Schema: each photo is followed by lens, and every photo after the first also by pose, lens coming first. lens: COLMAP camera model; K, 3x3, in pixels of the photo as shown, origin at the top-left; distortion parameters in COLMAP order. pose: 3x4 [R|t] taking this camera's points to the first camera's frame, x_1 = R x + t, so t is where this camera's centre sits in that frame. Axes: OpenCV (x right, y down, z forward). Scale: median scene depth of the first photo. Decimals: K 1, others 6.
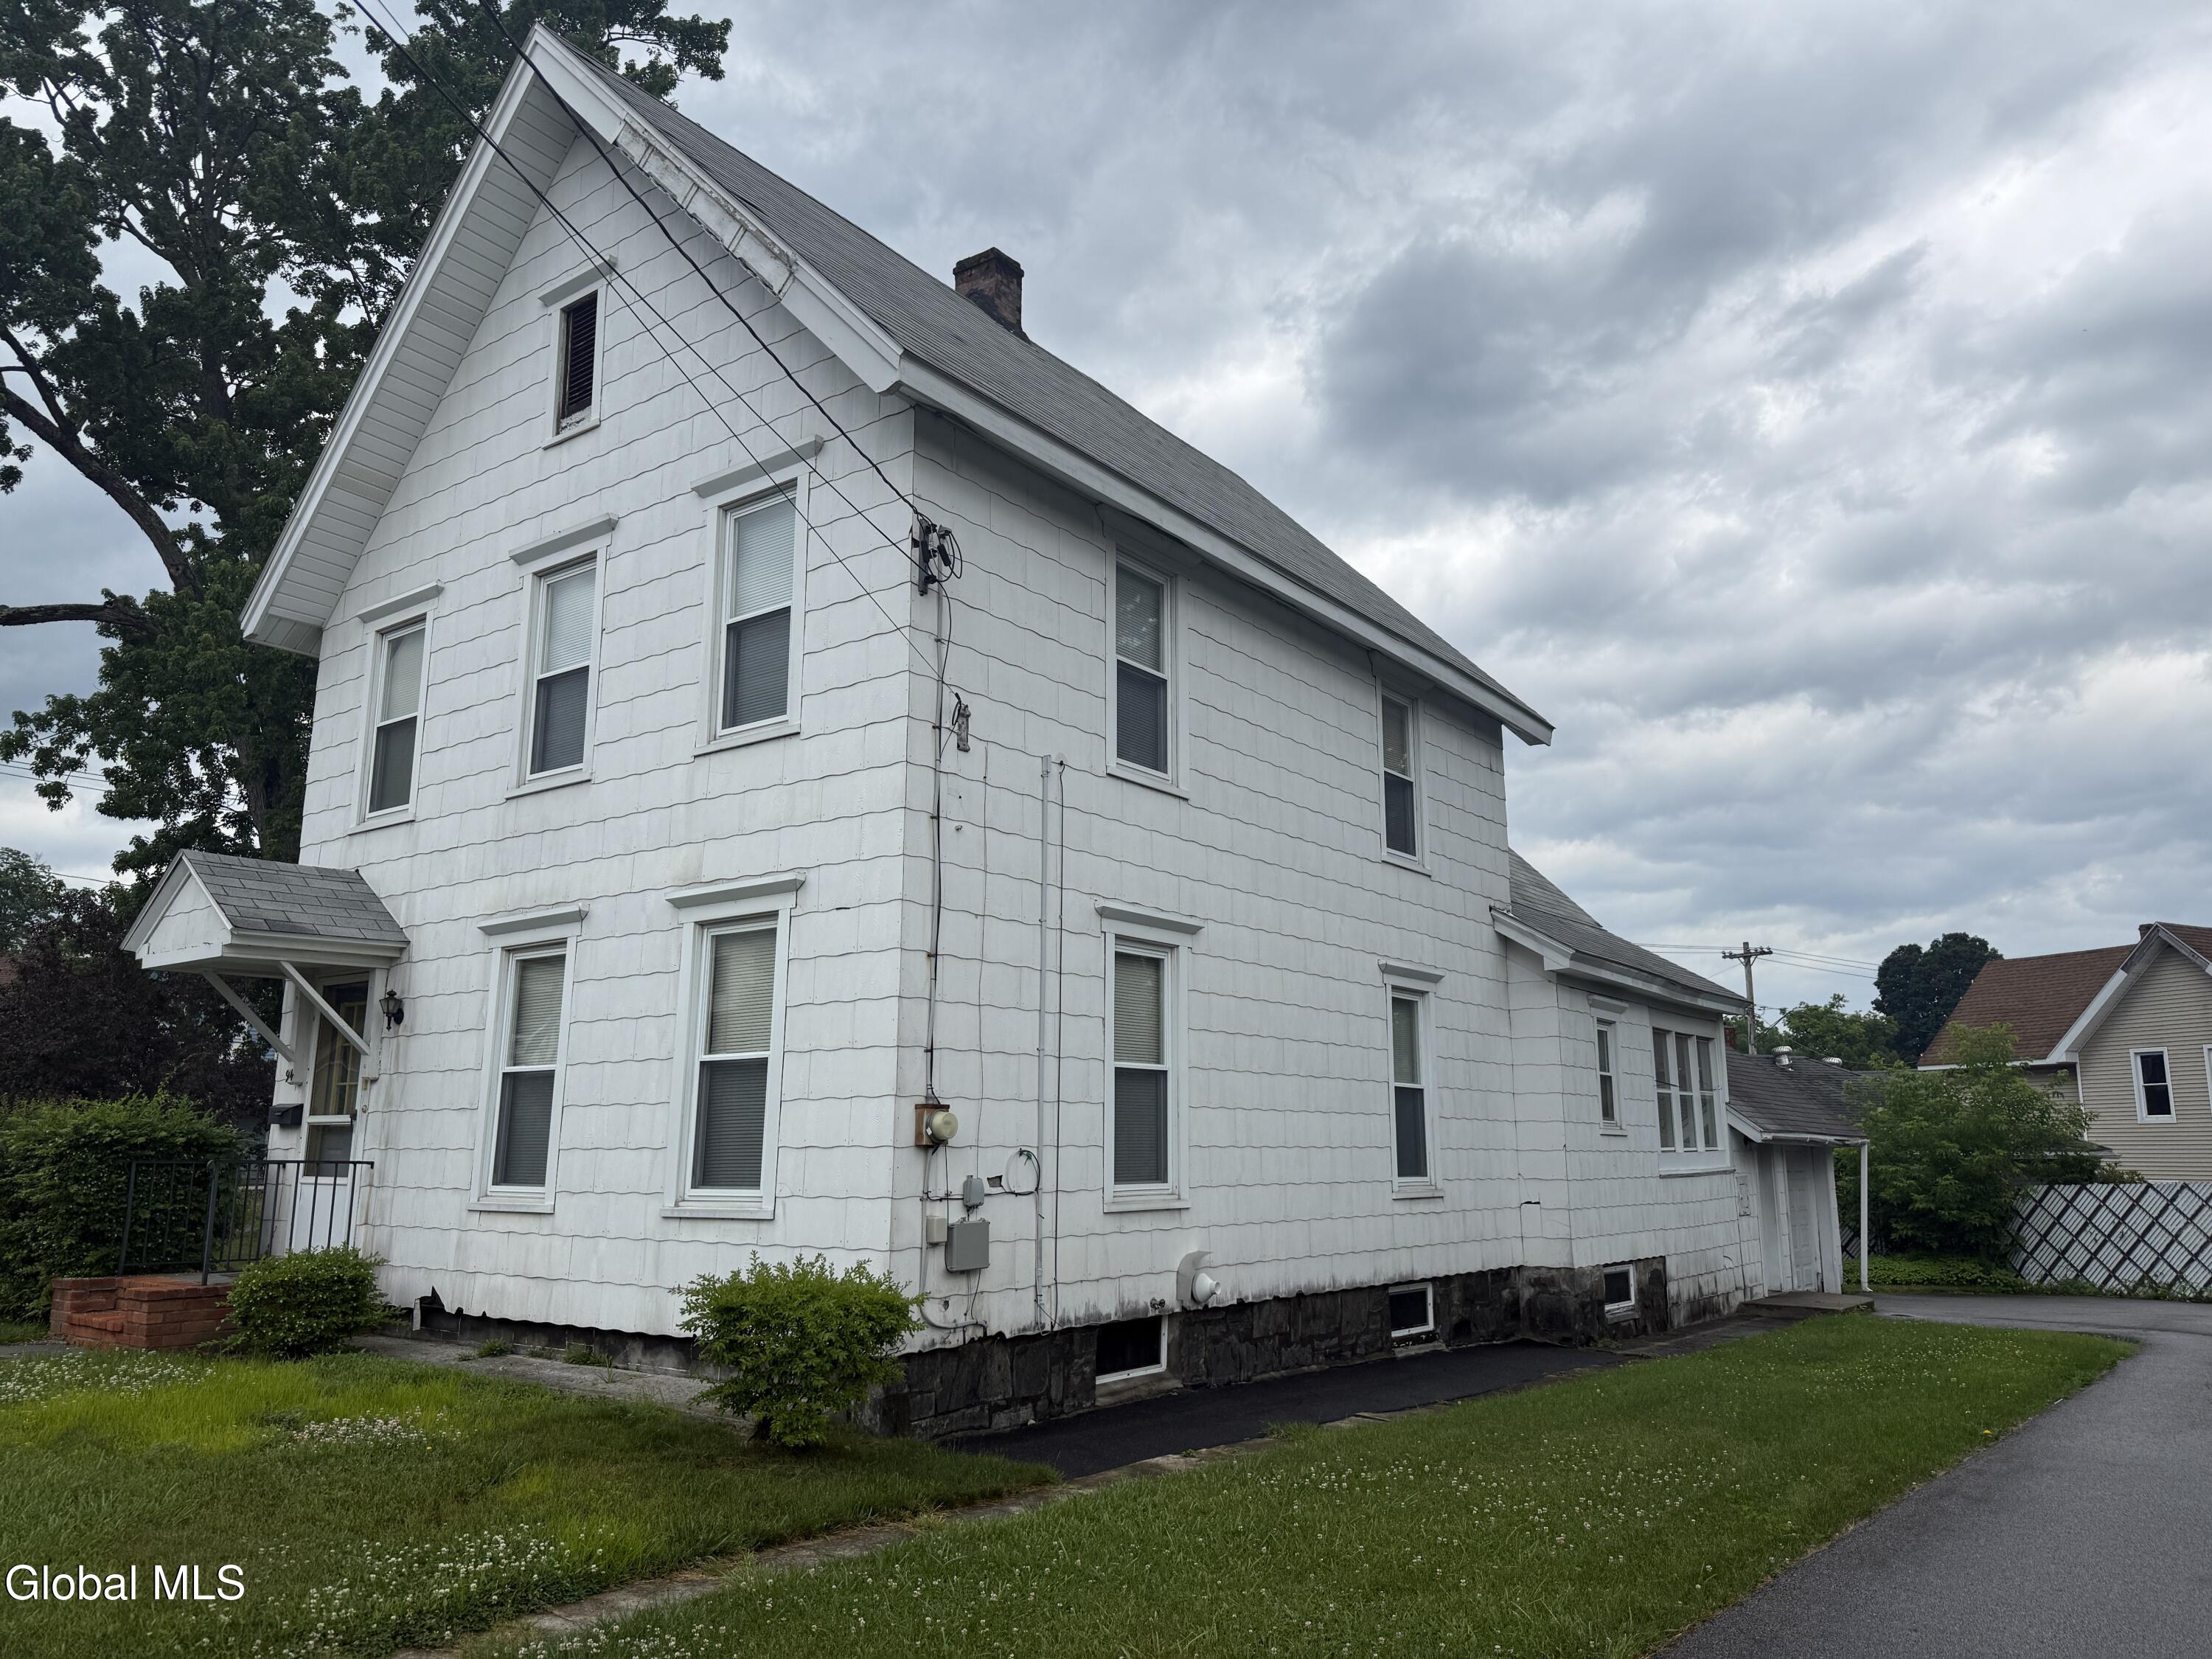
lens RADIAL K [[1541.8, 0, 1101.8], [0, 1541.8, 833.3], [0, 0, 1]] dist [0.089115, -0.097021]
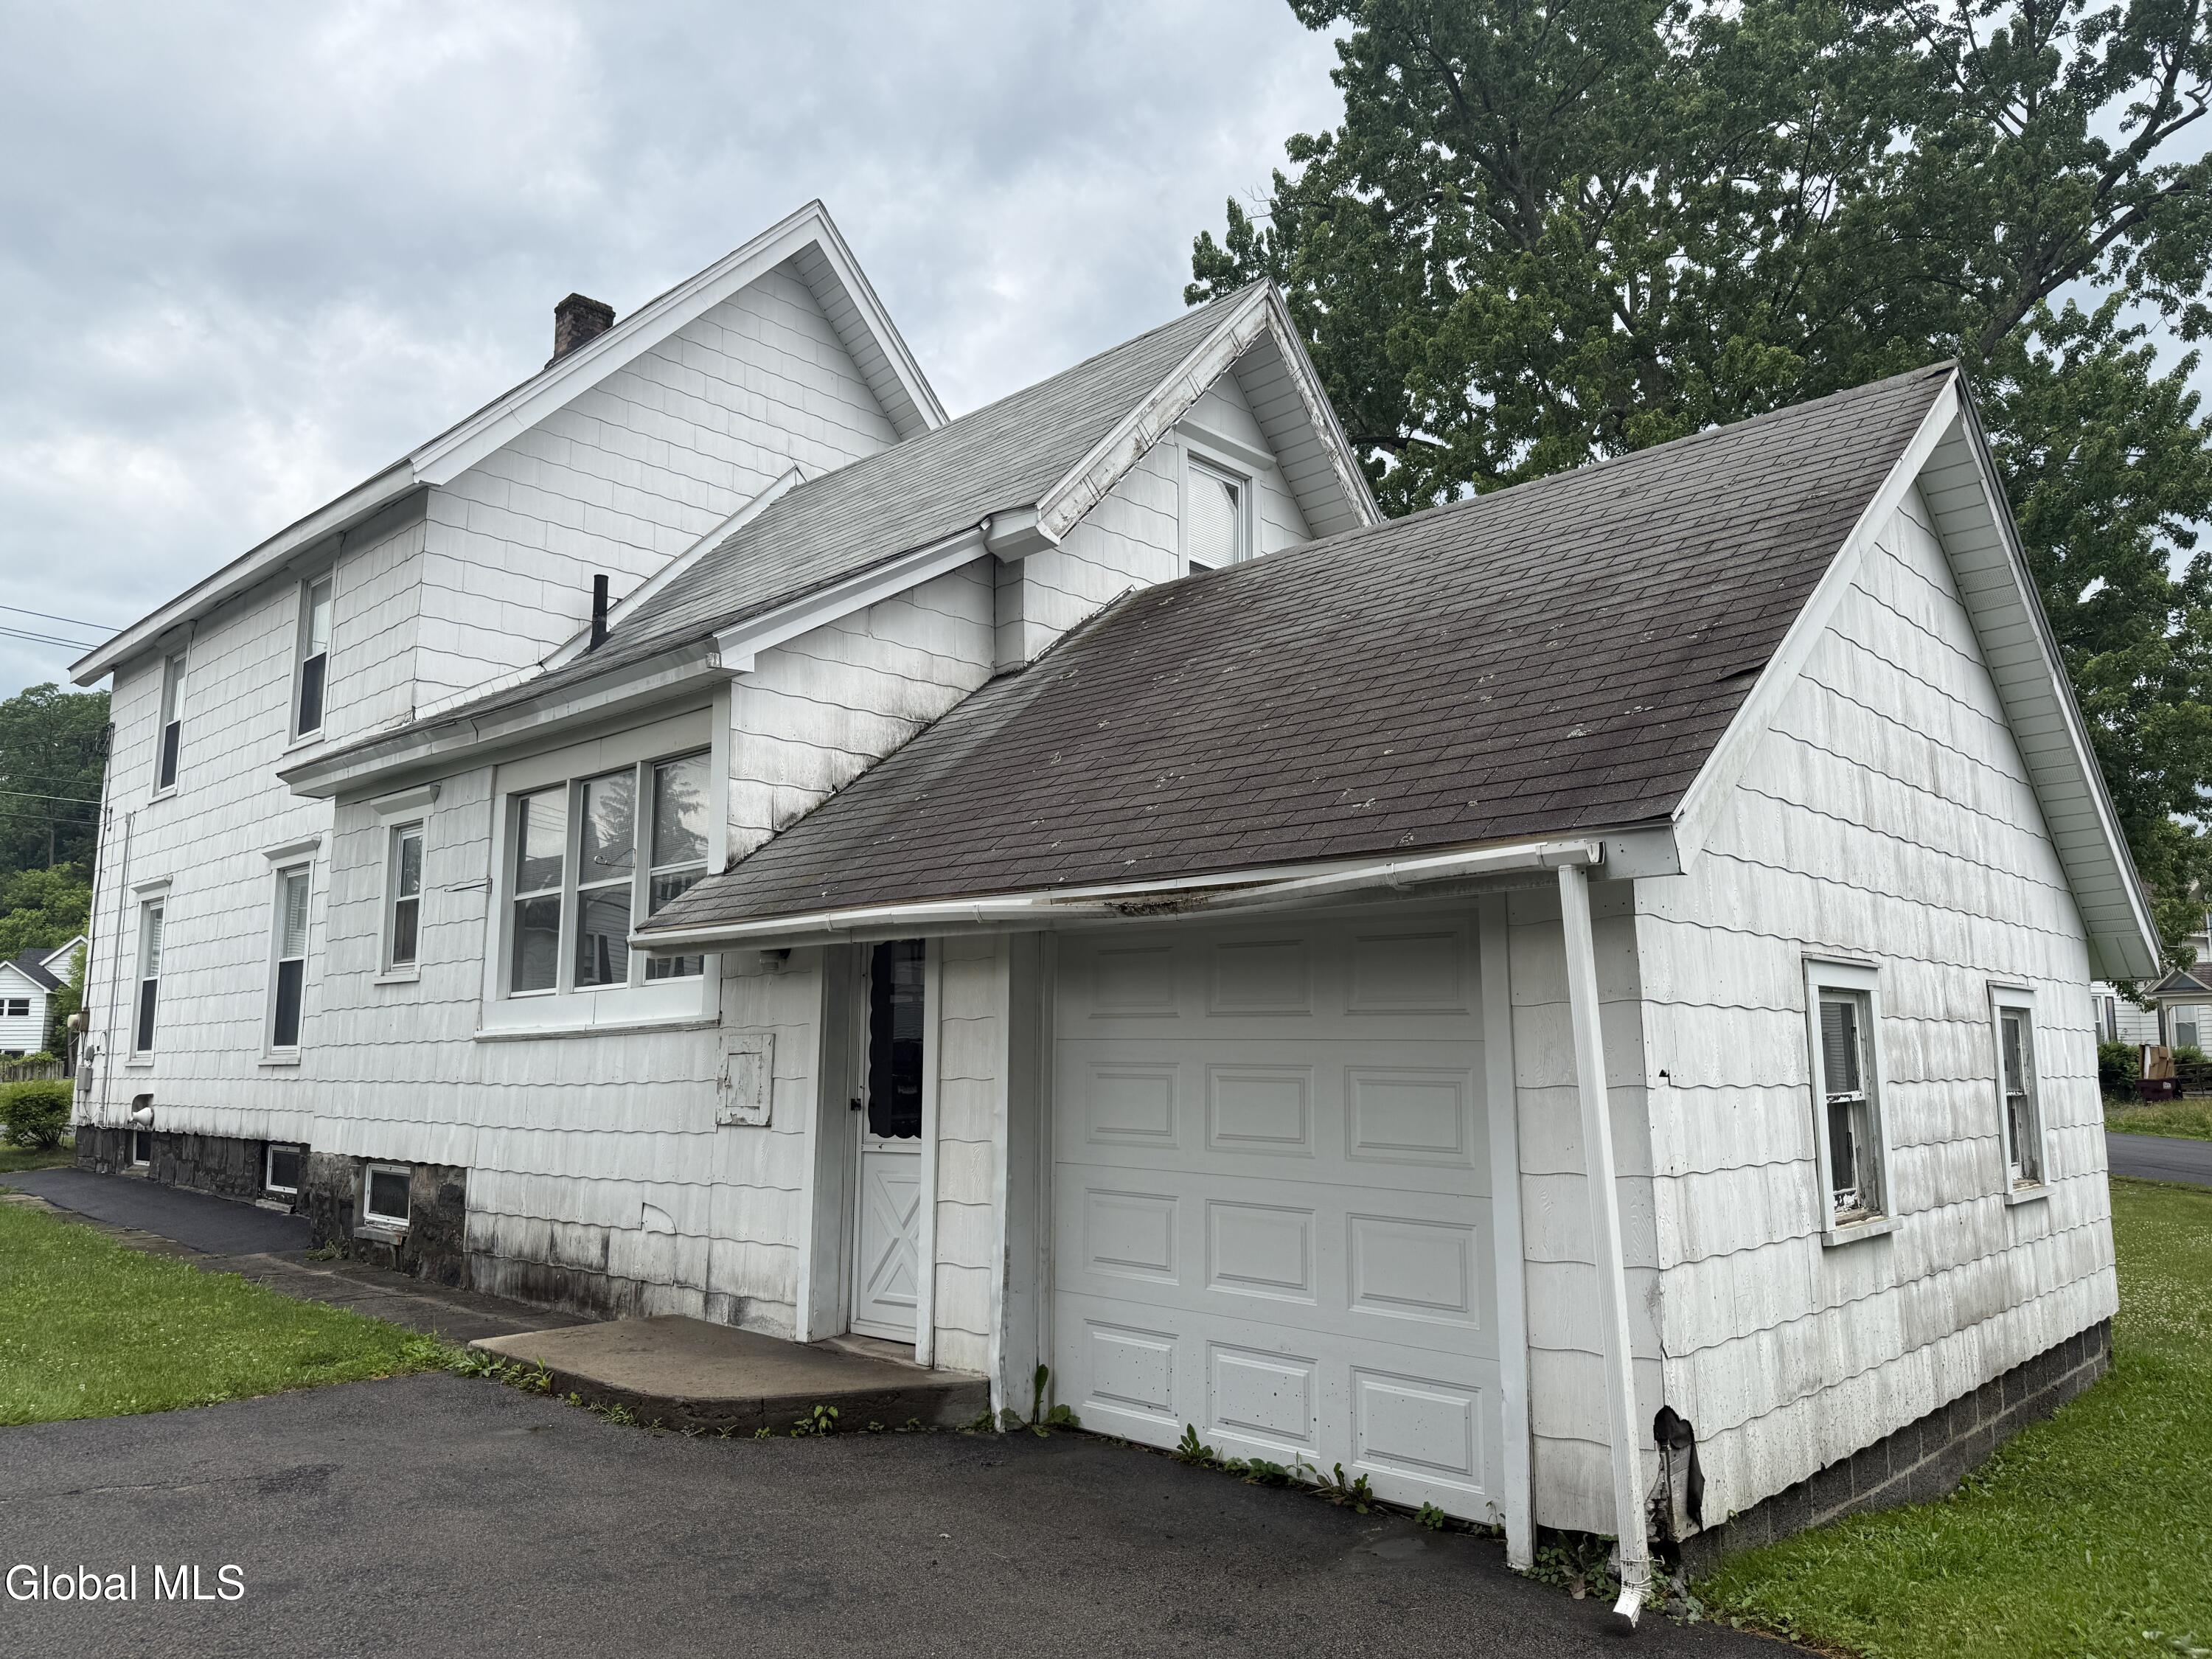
lens RADIAL K [[1541.8, 0, 1101.8], [0, 1541.8, 833.3], [0, 0, 1]] dist [0.089115, -0.097021]
pose [[-0.128409, -0.149475, -0.980392, 1.179321], [0.199740, 0.964420, -0.173201, 0.374096], [0.971399, -0.218064, -0.093984, 1.655709]]
